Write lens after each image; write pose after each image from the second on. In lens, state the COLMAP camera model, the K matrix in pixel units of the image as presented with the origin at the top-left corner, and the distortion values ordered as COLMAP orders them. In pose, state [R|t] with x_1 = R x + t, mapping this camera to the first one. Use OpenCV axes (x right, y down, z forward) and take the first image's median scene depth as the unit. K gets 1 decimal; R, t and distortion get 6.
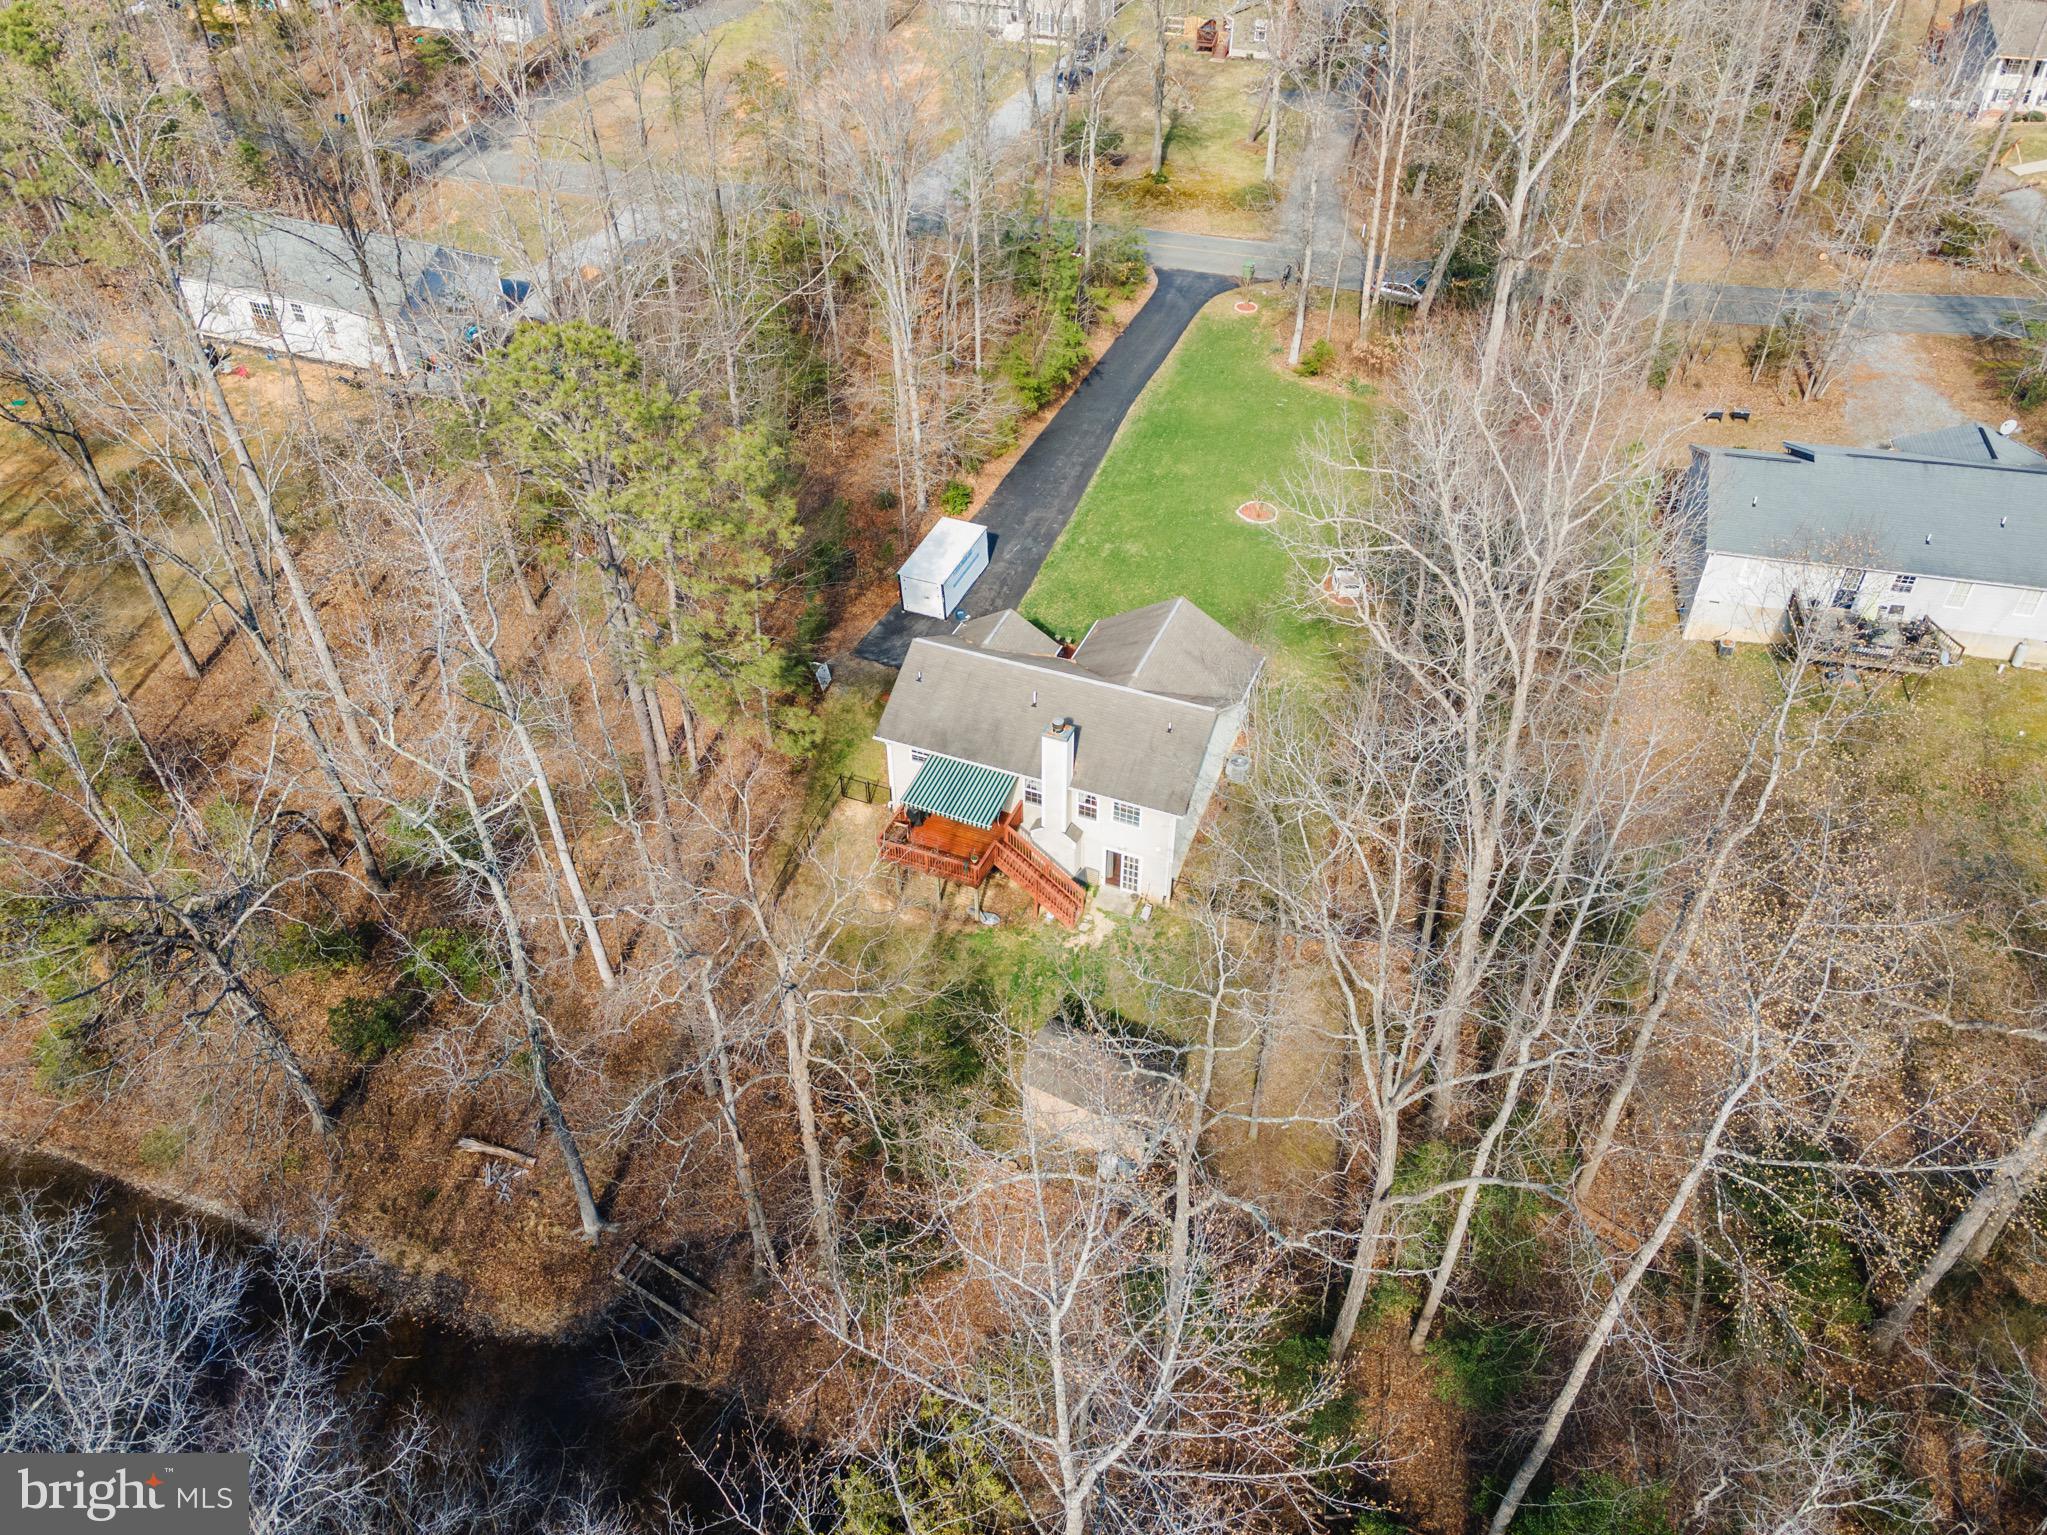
lens RADIAL K [[1463.3, 0, 1024.4], [0, 1463.3, 768.2], [0, 0, 1]] dist [0.032984, 0.005348]
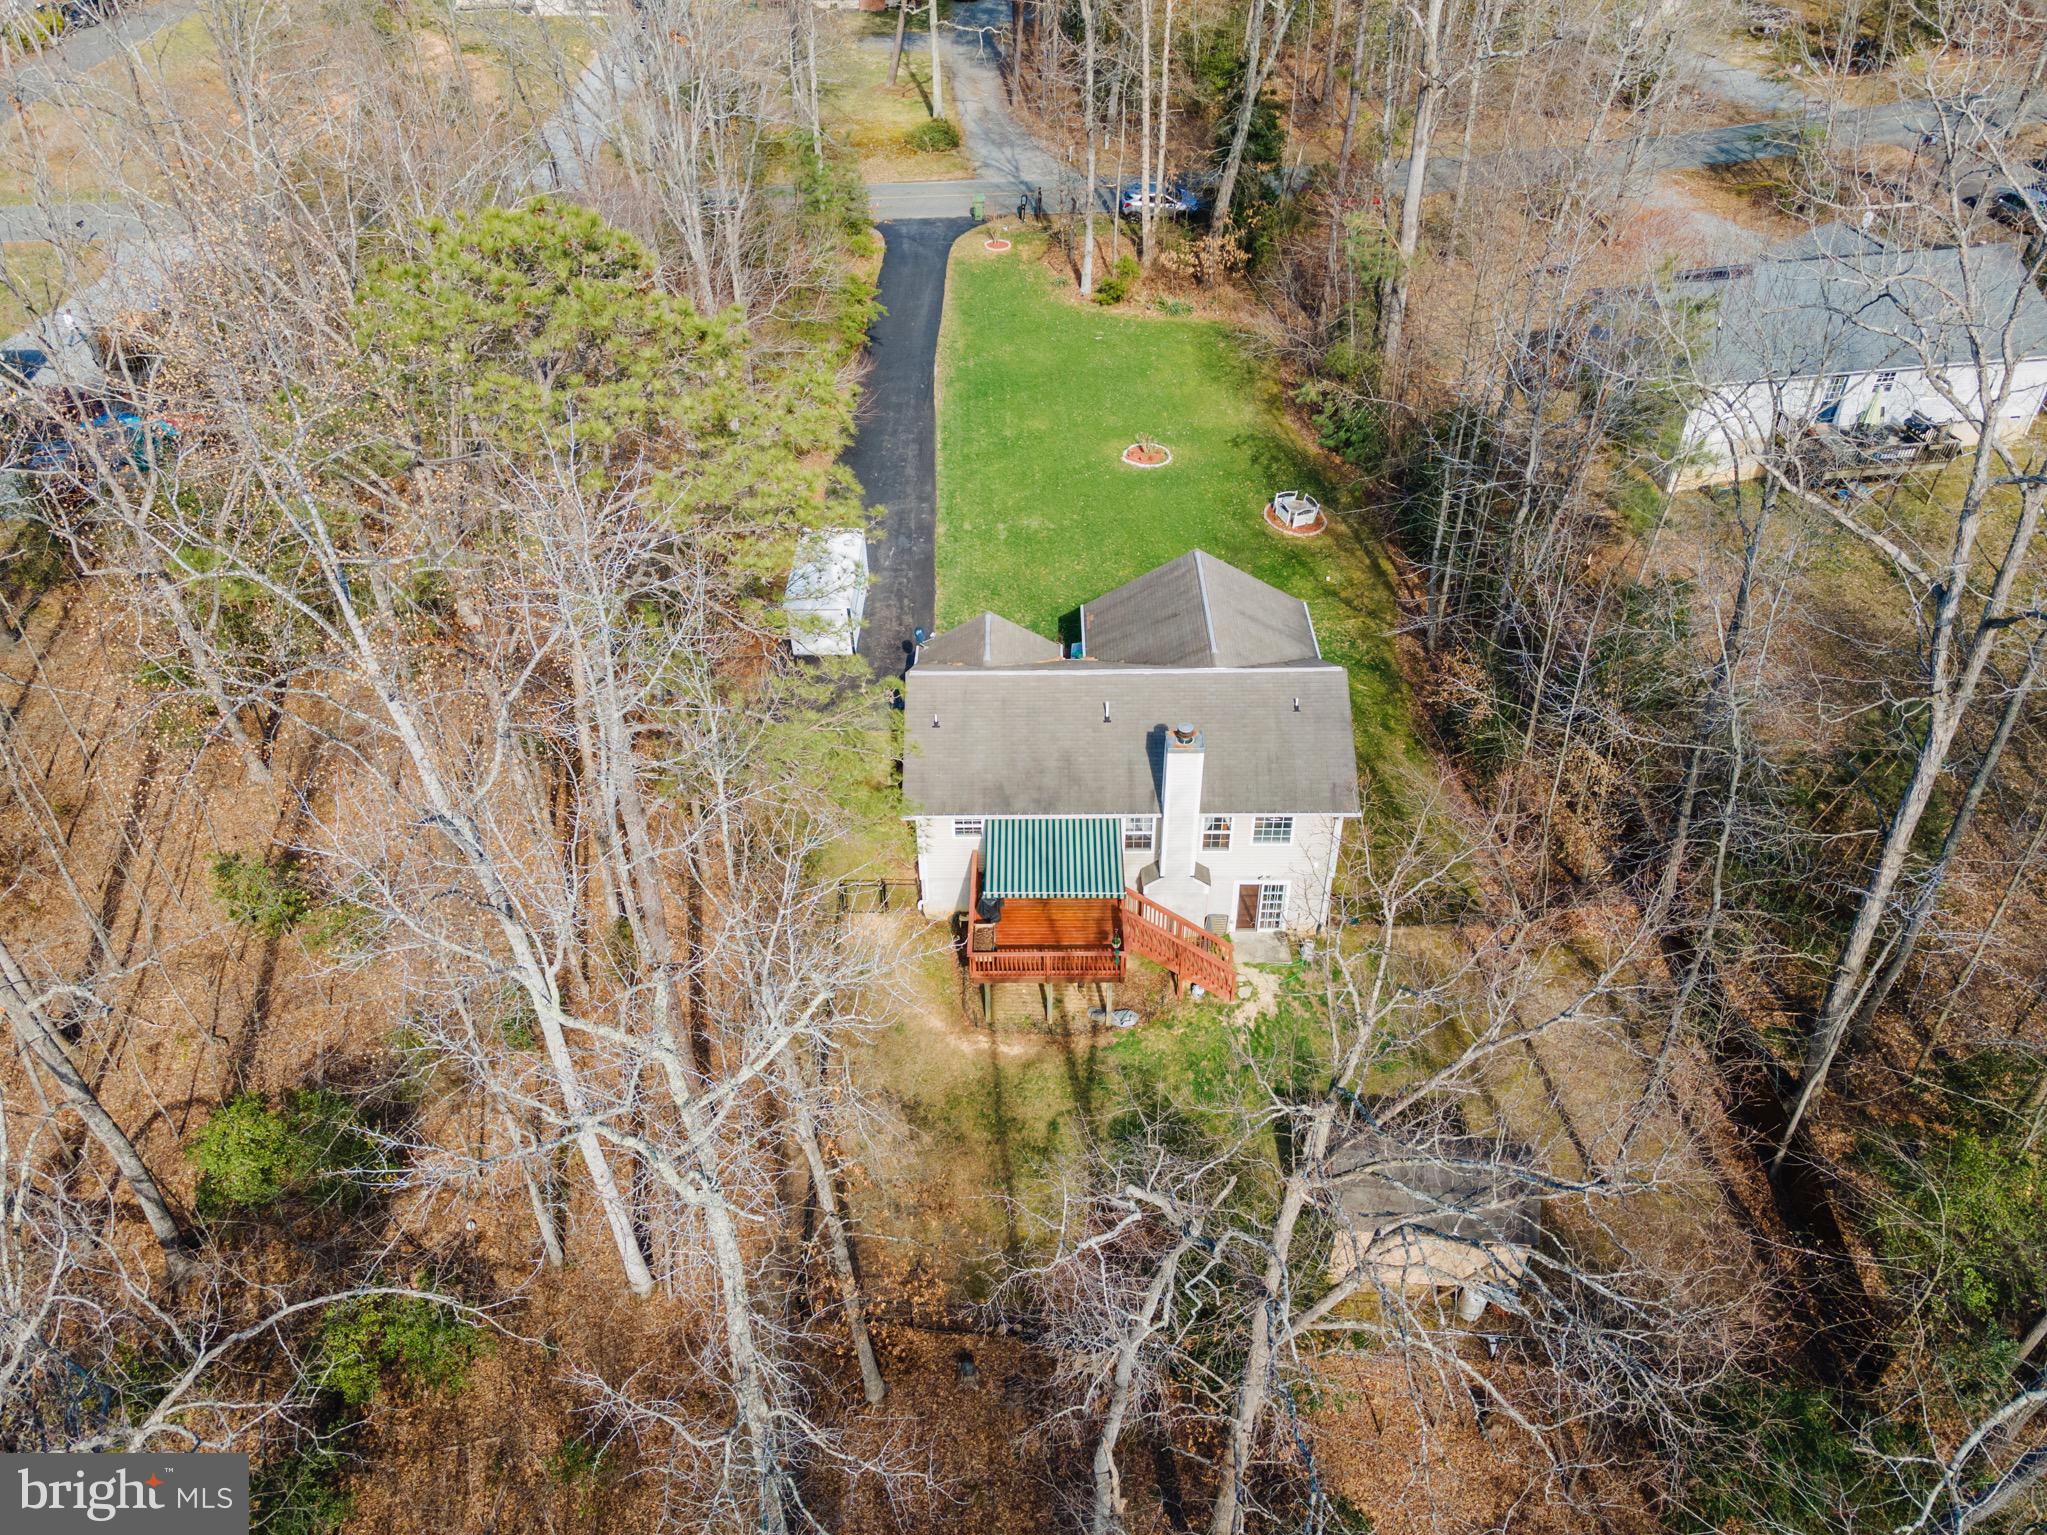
lens RADIAL K [[1463.3, 0, 1024.0], [0, 1463.3, 767.2], [0, 0, 1]] dist [0.032984, 0.005348]
pose [[0.926157, -0.239723, 0.291148, -0.247553], [0.247435, 0.968846, 0.010617, -0.037476], [-0.284623, 0.062208, 0.956619, 0.303789]]
